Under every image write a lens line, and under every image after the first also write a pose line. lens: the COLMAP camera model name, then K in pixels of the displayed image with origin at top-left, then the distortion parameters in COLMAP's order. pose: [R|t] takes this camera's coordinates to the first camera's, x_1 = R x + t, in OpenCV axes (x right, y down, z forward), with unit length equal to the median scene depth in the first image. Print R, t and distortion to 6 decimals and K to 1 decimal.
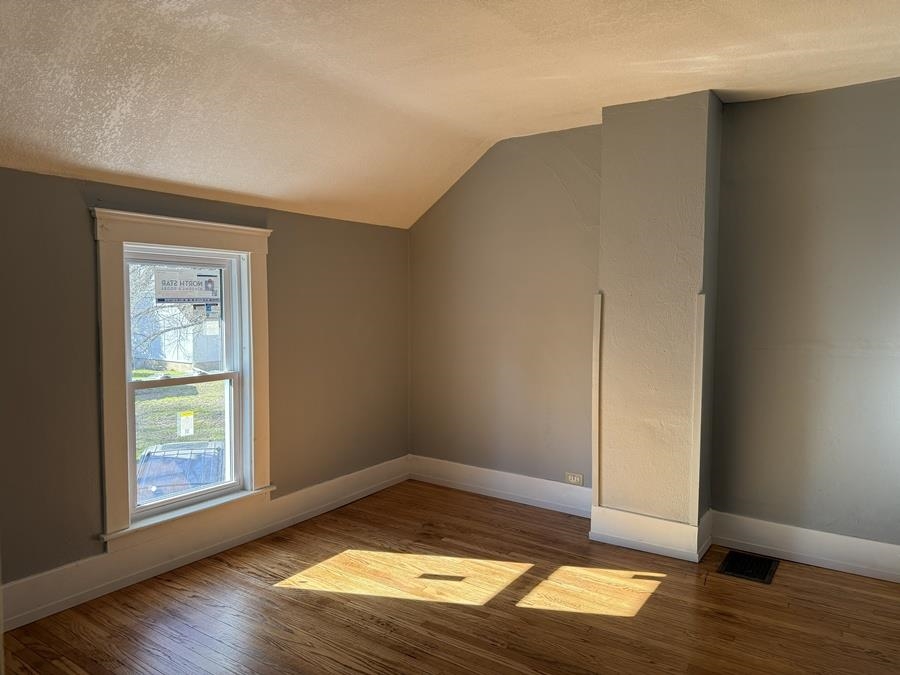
lens RADIAL K [[633.9, 0, 448.0], [0, 633.9, 345.2], [0, 0, 1]] dist [0.034939, -0.043021]
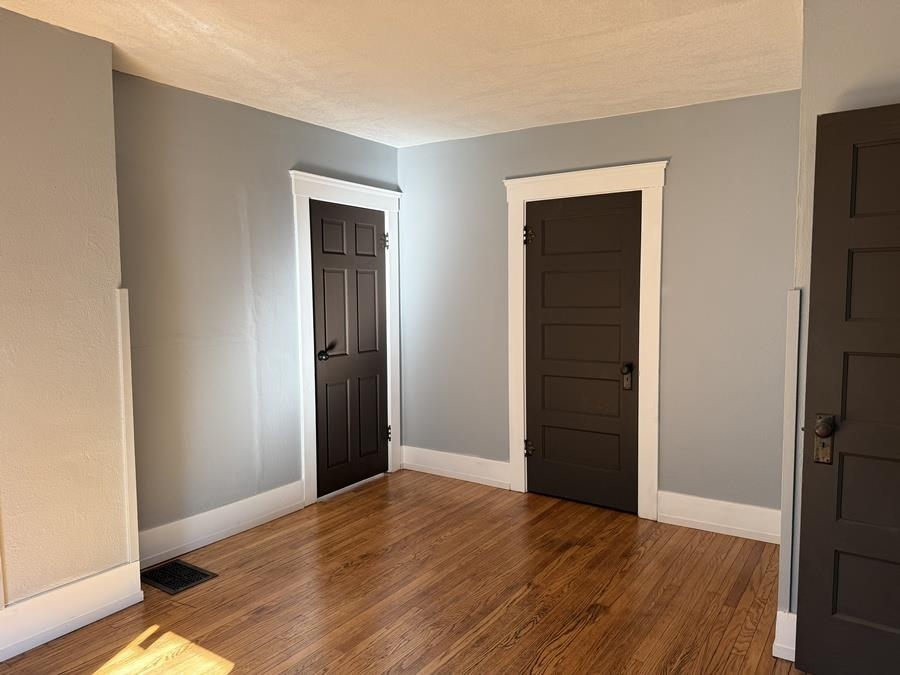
lens RADIAL K [[633.9, 0, 448.0], [0, 633.9, 345.2], [0, 0, 1]] dist [0.034939, -0.043021]
pose [[-0.001157, -0.086591, 0.996243, -0.455933], [0.077500, 0.993240, 0.086420, -0.045548], [-0.996992, 0.077309, 0.005562, 0.581912]]
